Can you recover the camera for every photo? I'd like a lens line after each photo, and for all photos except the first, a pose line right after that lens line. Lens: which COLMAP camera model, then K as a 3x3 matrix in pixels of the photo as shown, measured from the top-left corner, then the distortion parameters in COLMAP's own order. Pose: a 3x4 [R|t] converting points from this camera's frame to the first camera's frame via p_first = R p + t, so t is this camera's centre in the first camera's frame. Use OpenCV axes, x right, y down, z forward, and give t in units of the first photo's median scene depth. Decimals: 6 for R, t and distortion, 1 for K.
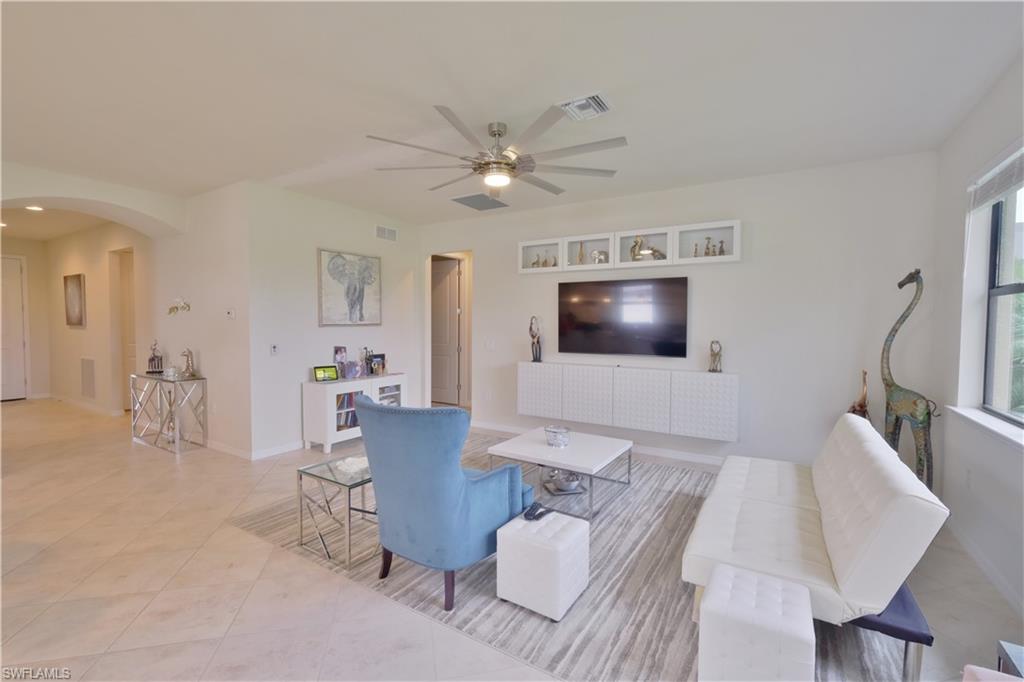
lens RADIAL K [[444.5, 0, 510.9], [0, 444.5, 338.3], [0, 0, 1]] dist [-0.002181, -0.000101]
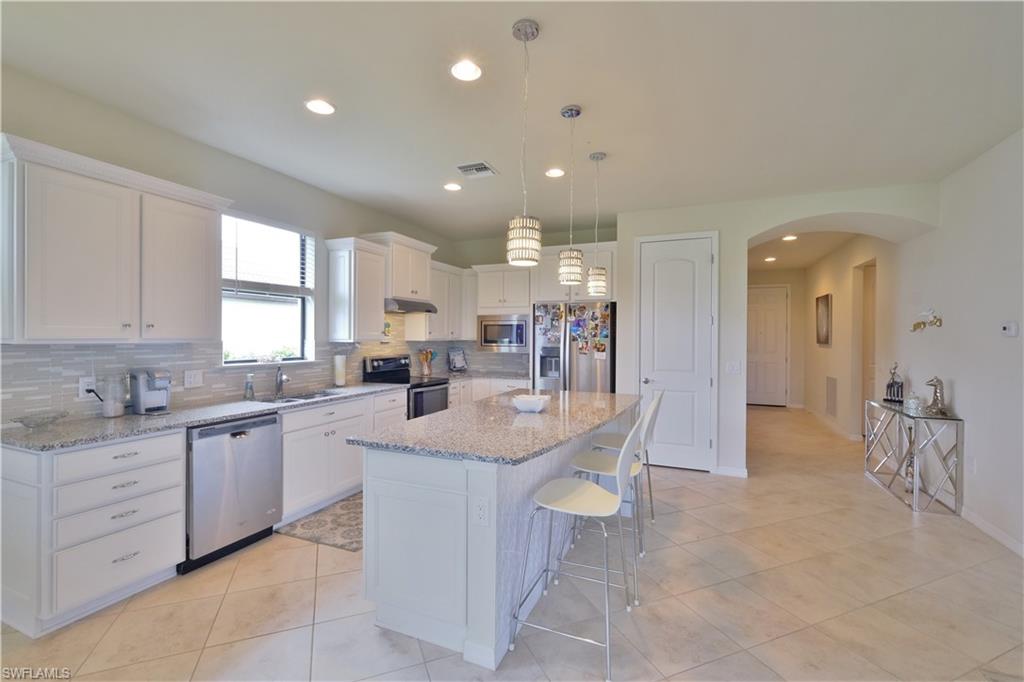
lens RADIAL K [[444.5, 0, 510.9], [0, 444.5, 338.3], [0, 0, 1]] dist [-0.002181, -0.000101]
pose [[0.154270, -0.000212, -0.988029, -0.088976], [-0.041203, 0.999129, -0.006648, -0.006867], [0.987169, 0.041735, 0.154127, 0.158542]]
